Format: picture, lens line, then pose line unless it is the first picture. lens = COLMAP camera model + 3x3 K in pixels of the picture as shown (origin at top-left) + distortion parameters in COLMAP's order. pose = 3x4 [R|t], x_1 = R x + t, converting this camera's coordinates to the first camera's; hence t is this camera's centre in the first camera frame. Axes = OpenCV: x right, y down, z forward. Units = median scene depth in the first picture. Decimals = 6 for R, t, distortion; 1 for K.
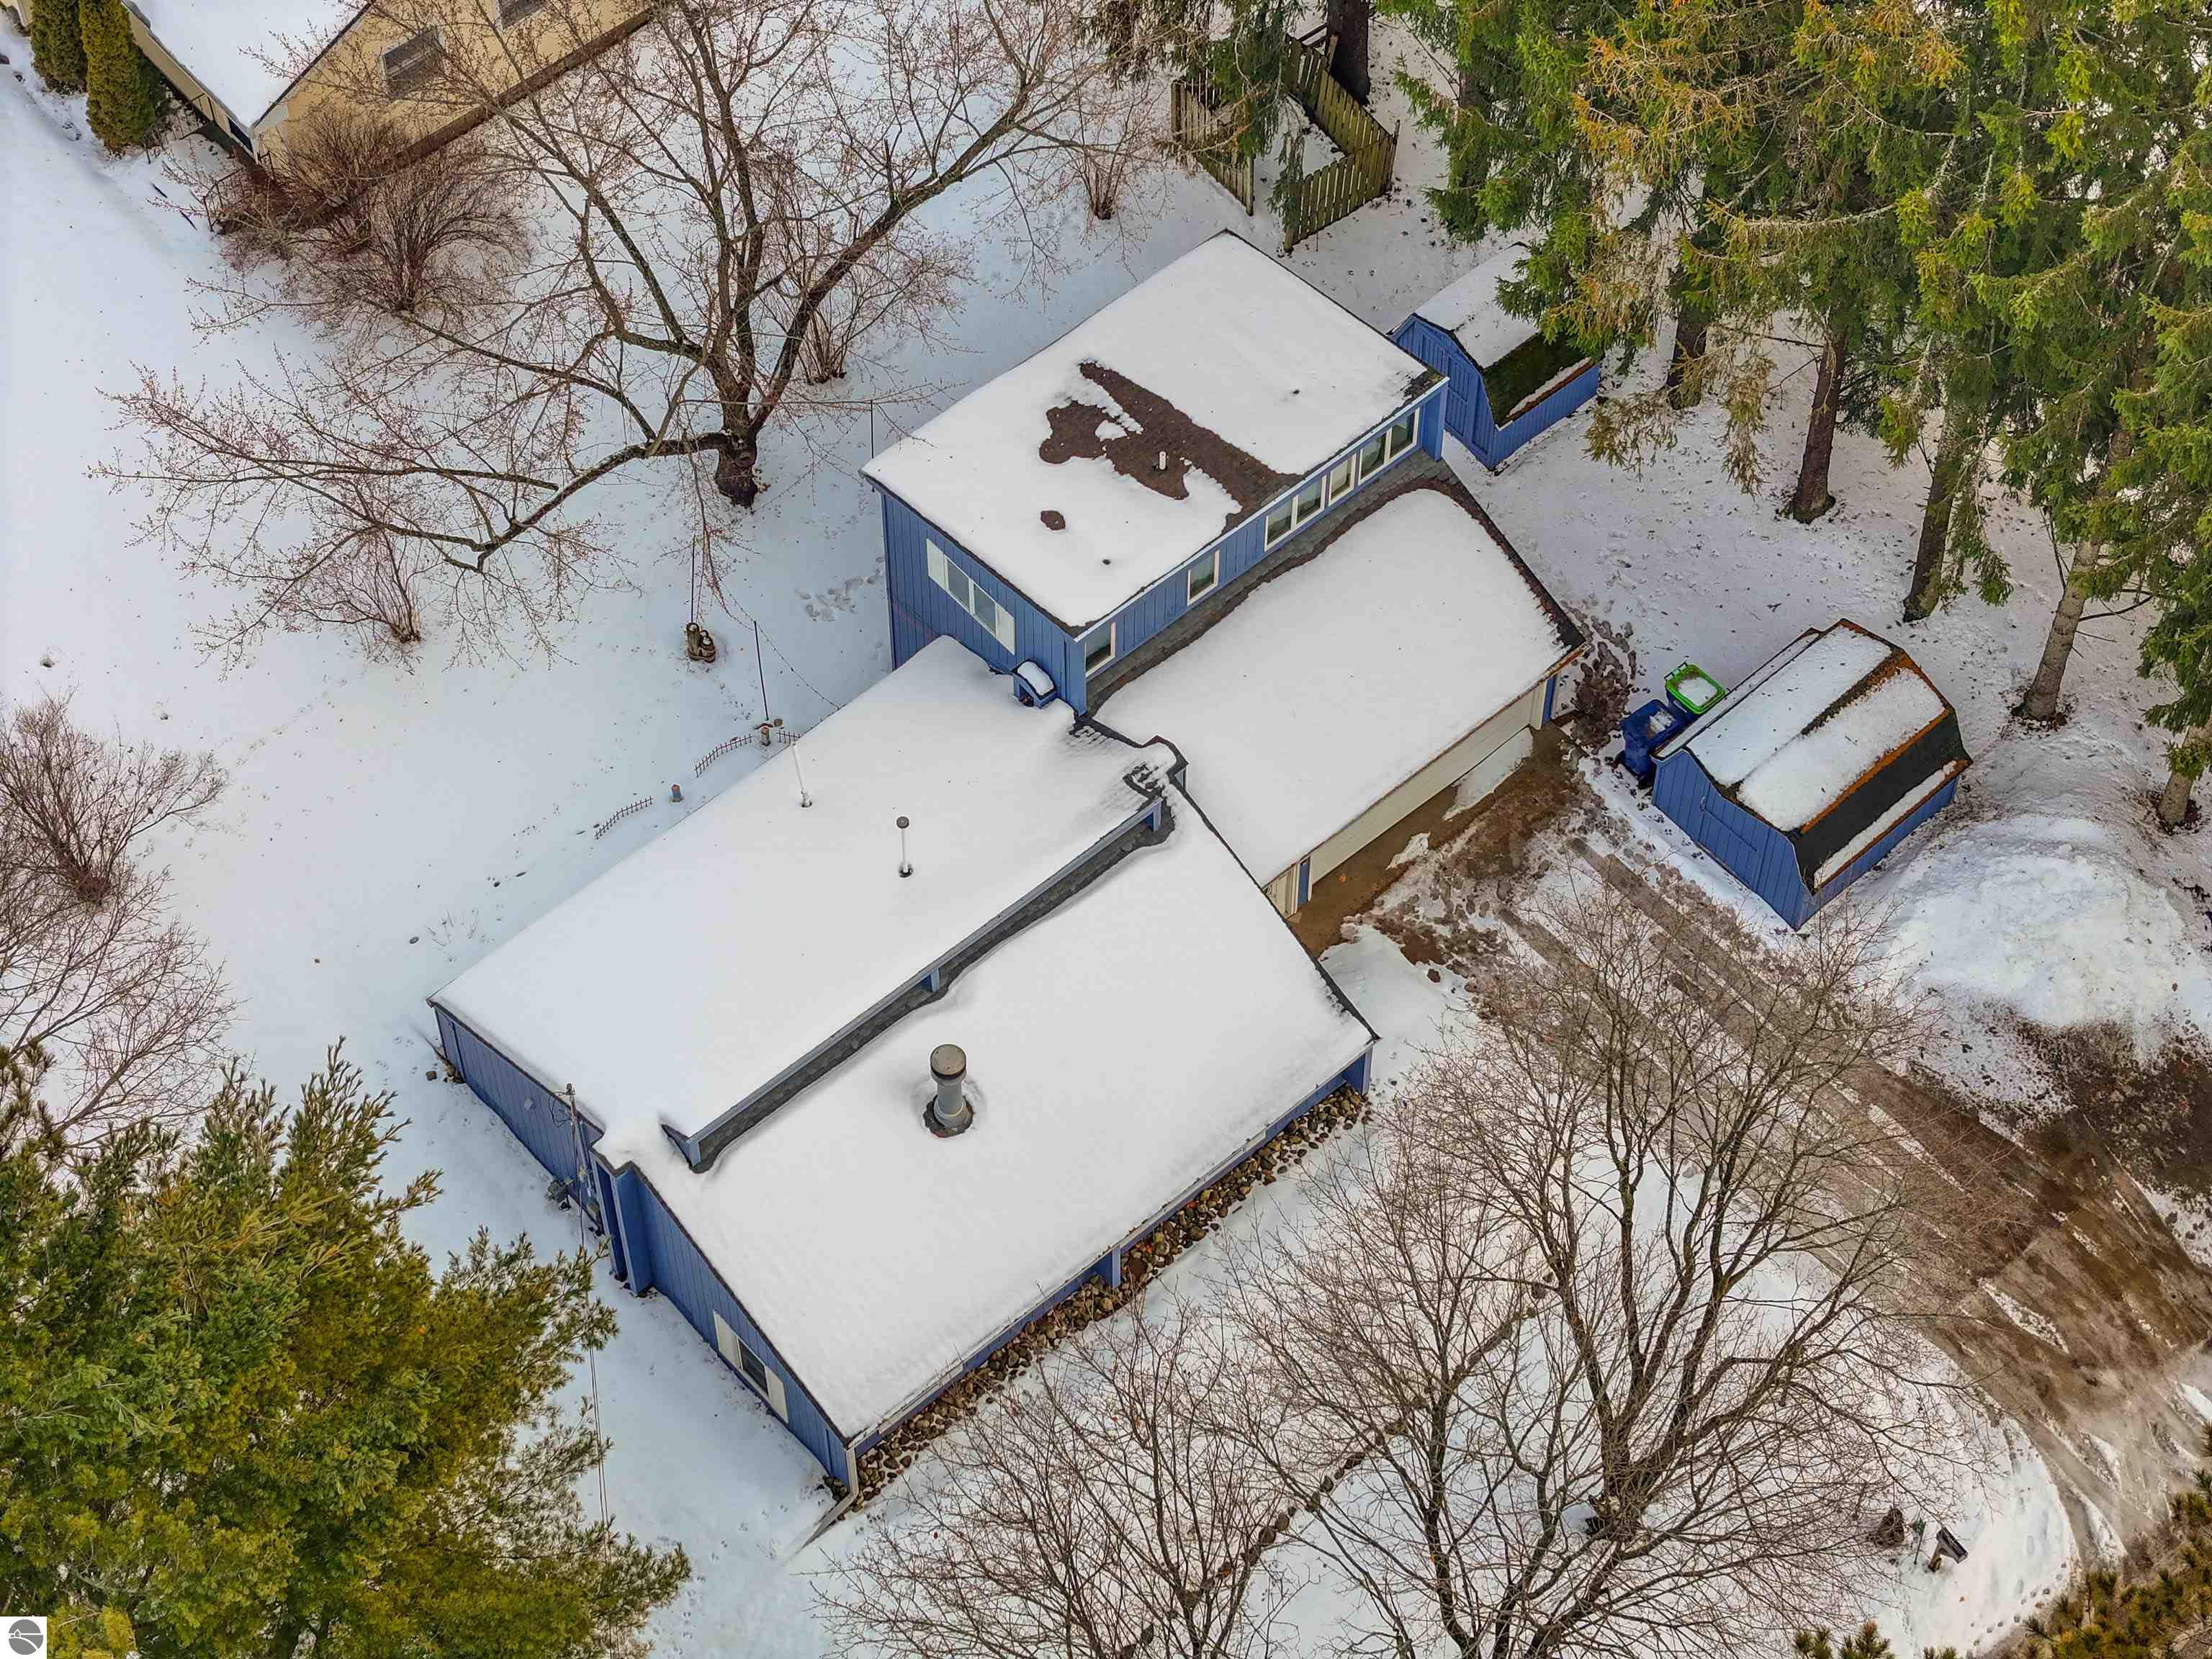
lens RADIAL K [[4520.7, 0, 1110.4], [0, 4520.7, 830.1], [0, 0, 1]] dist [-0.219688, 0.000000]
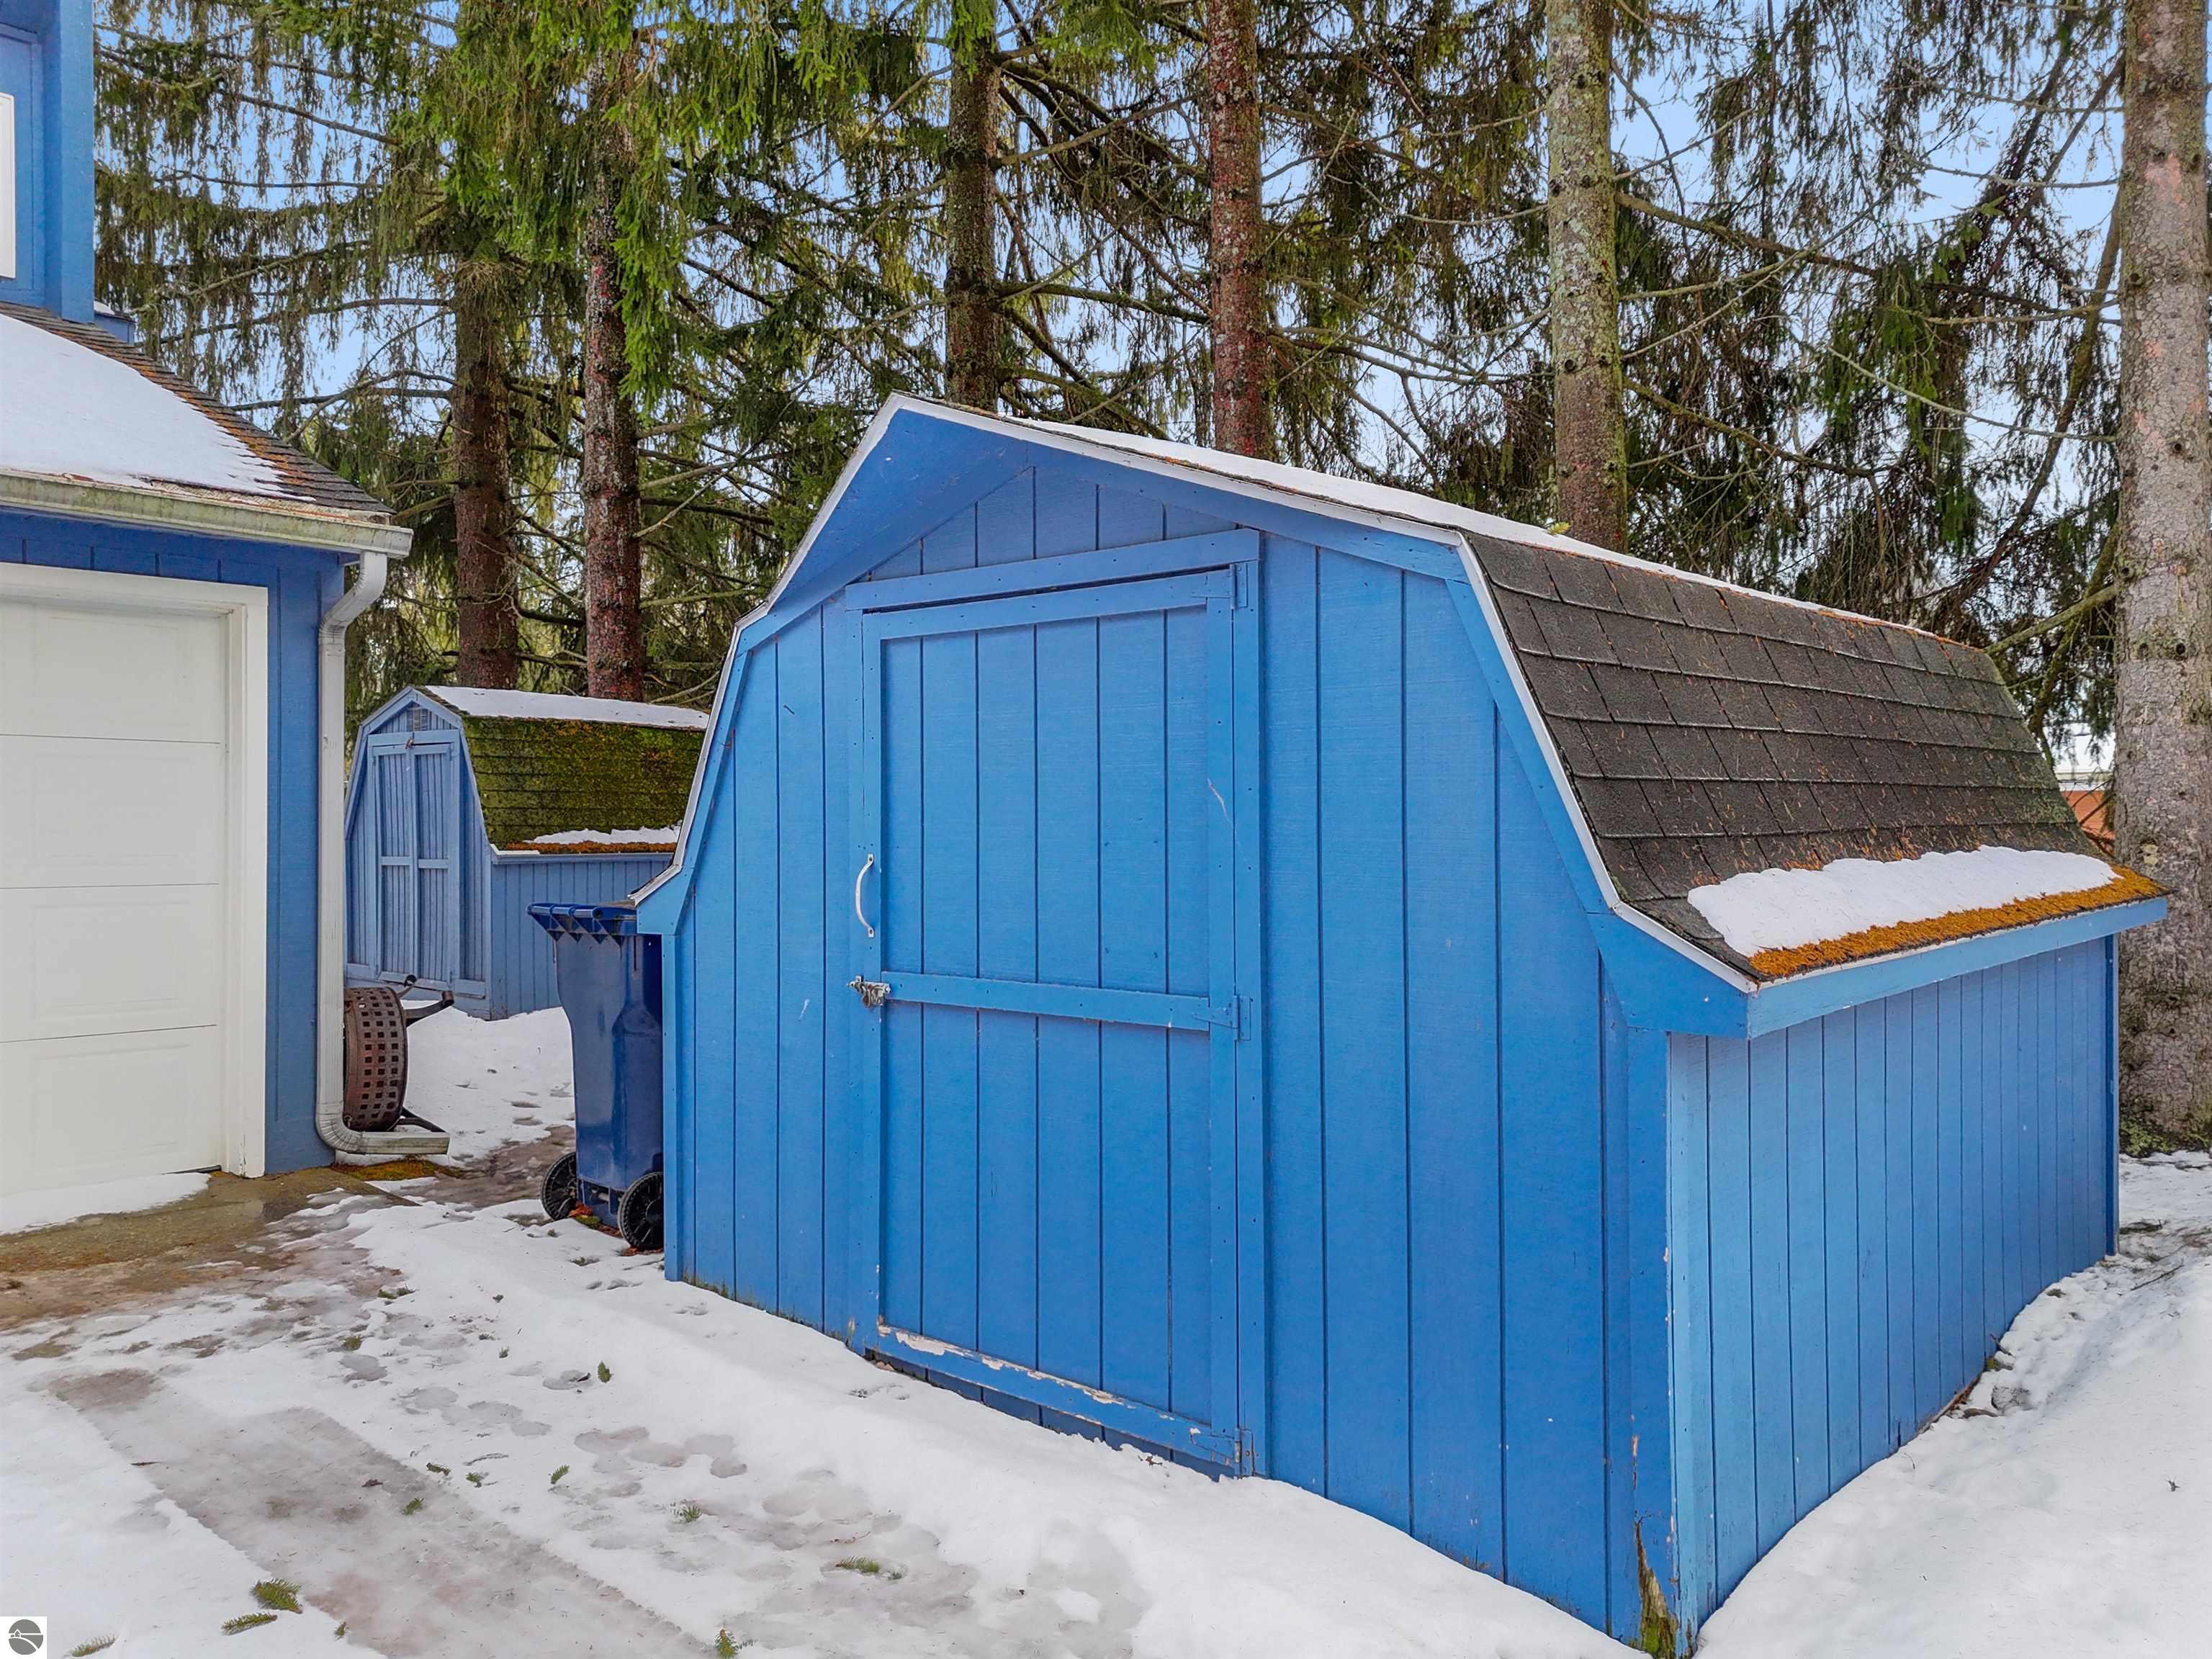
lens RADIAL K [[1635.9, 0, 1107.9], [0, 1635.9, 819.8], [0, 0, 1]] dist [0.060996, -0.057795]
pose [[0.994895, -0.009590, 0.100456, 0.136475], [0.088761, 0.556756, -0.825921, 0.044457], [-0.048009, 0.830621, 0.554765, 0.976625]]
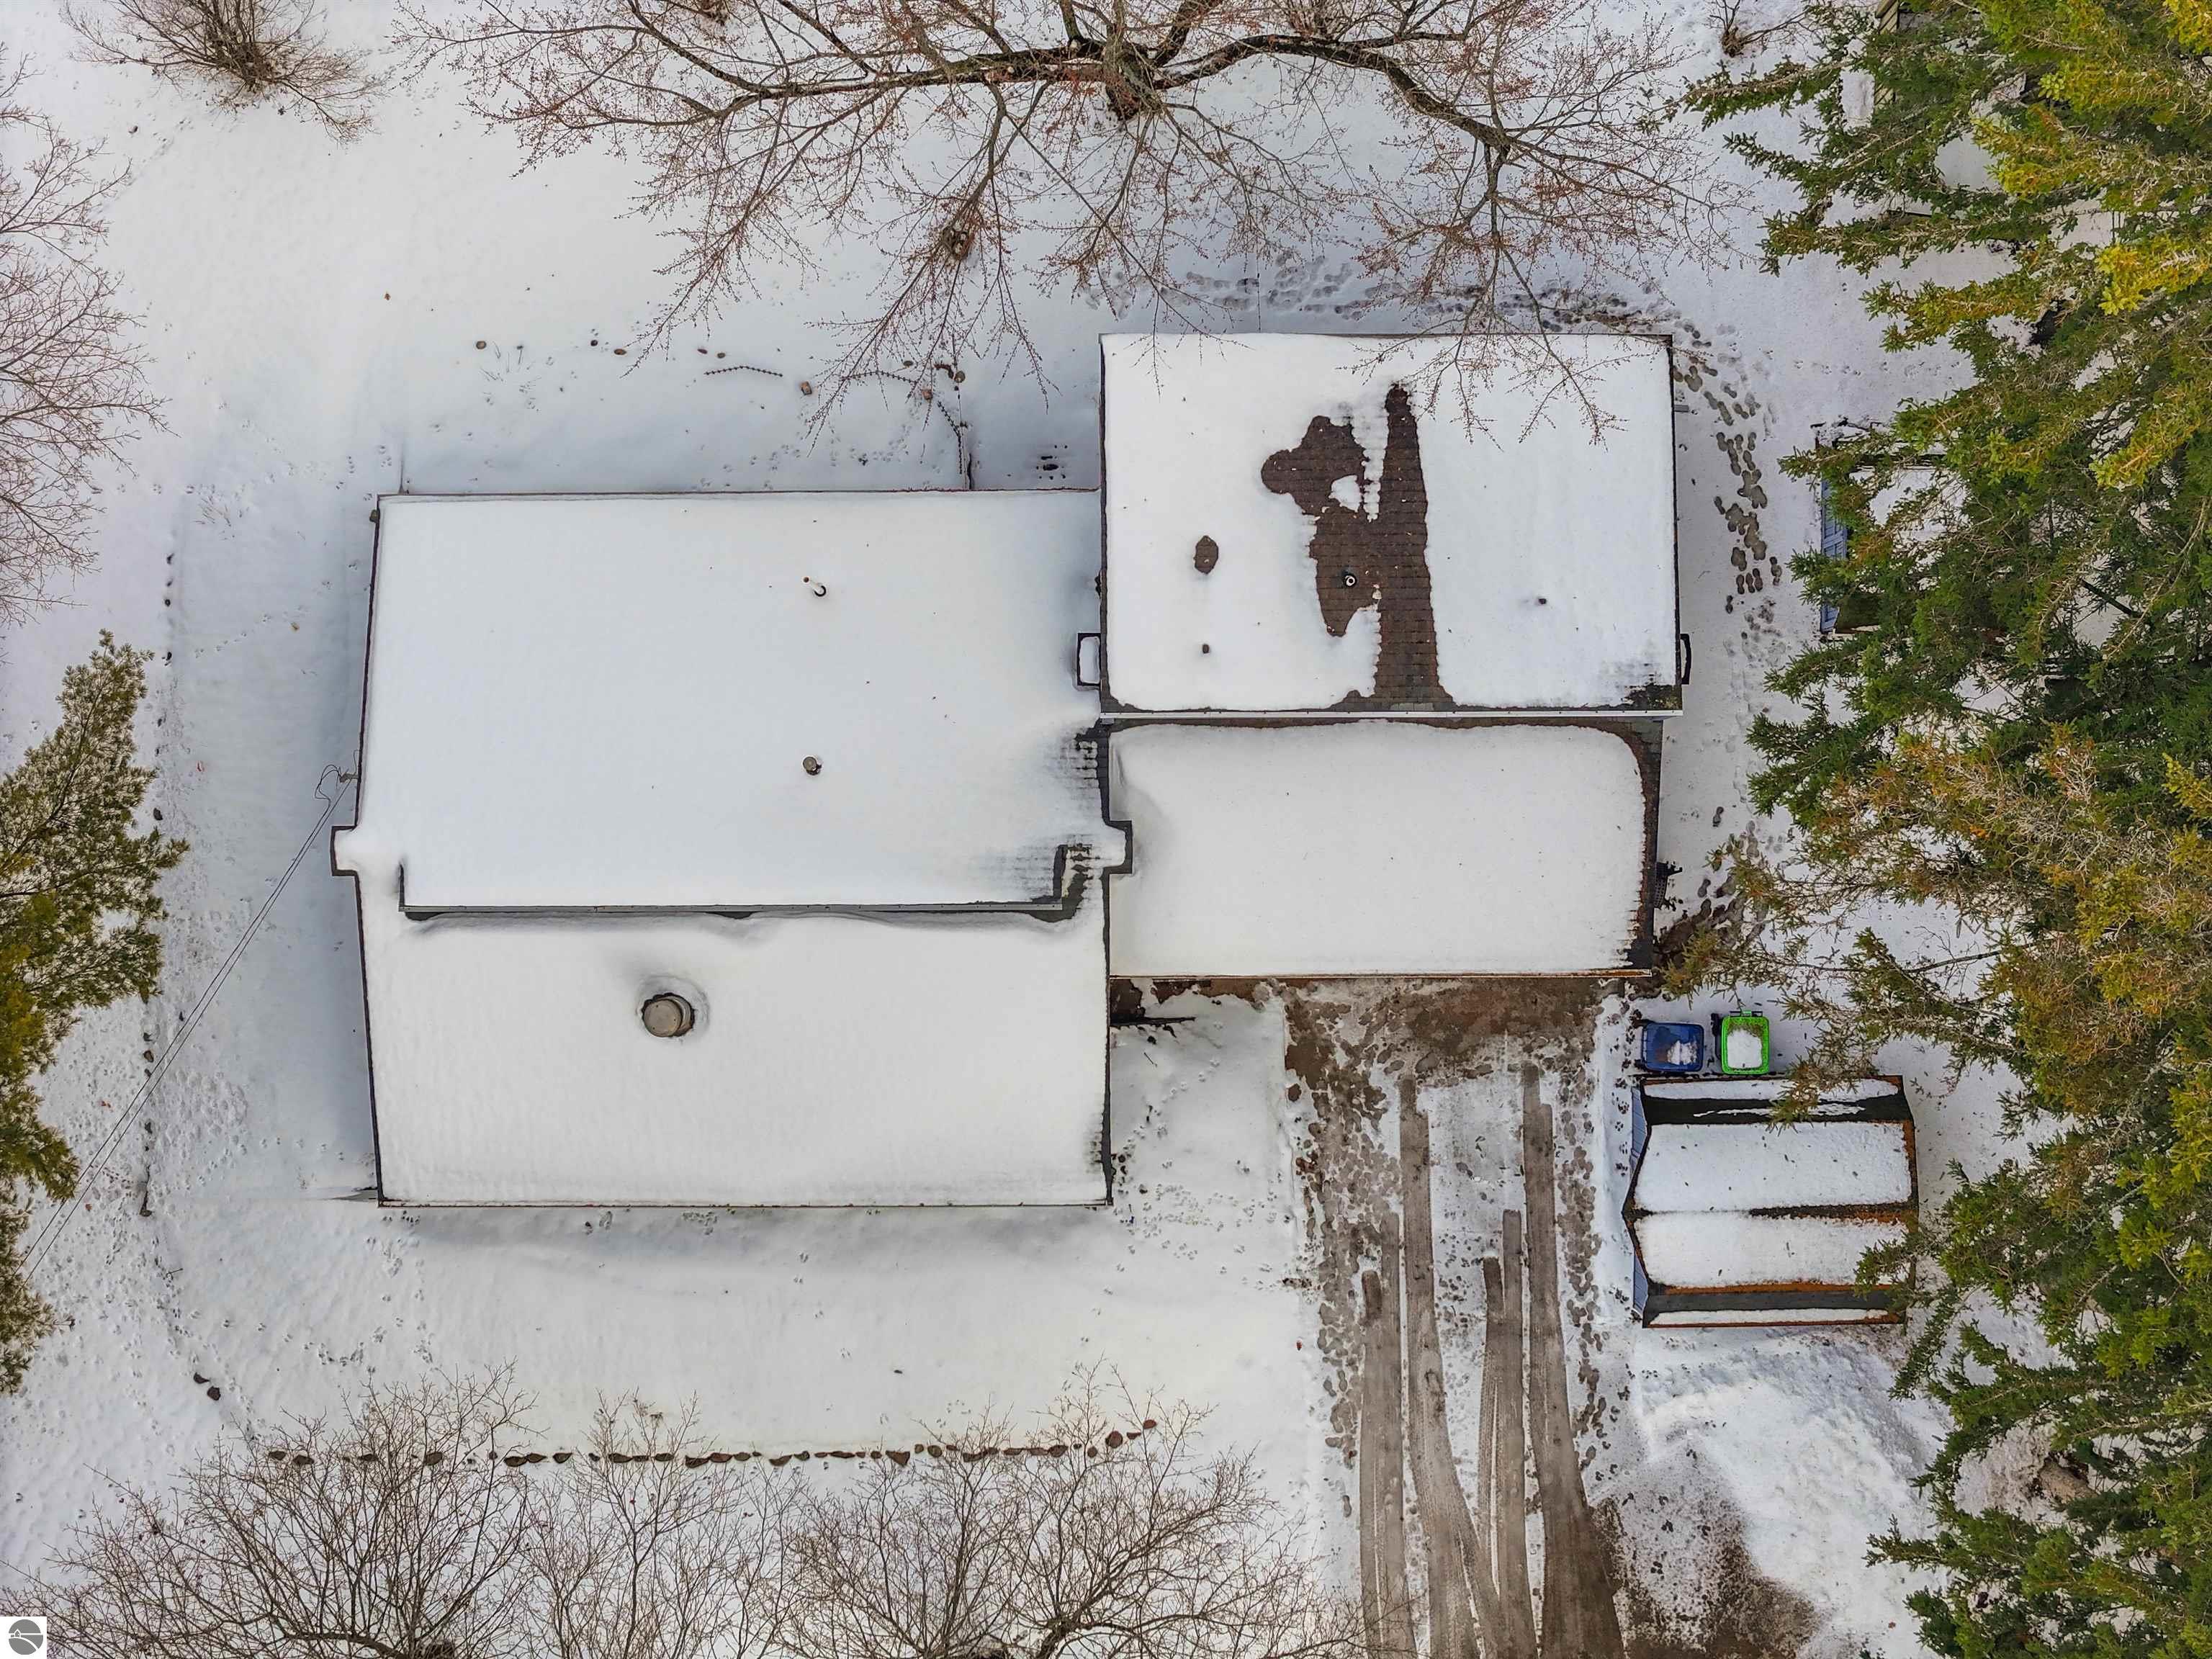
lens RADIAL K [[4520.7, 0, 1102.3], [0, 4520.7, 827.0], [0, 0, 1]] dist [-0.219688, 0.000000]
pose [[0.754080, 0.656777, -0.002616, 0.008745], [-0.537054, 0.618904, 0.573176, -0.514616], [0.378068, -0.430816, 0.819428, 0.253364]]
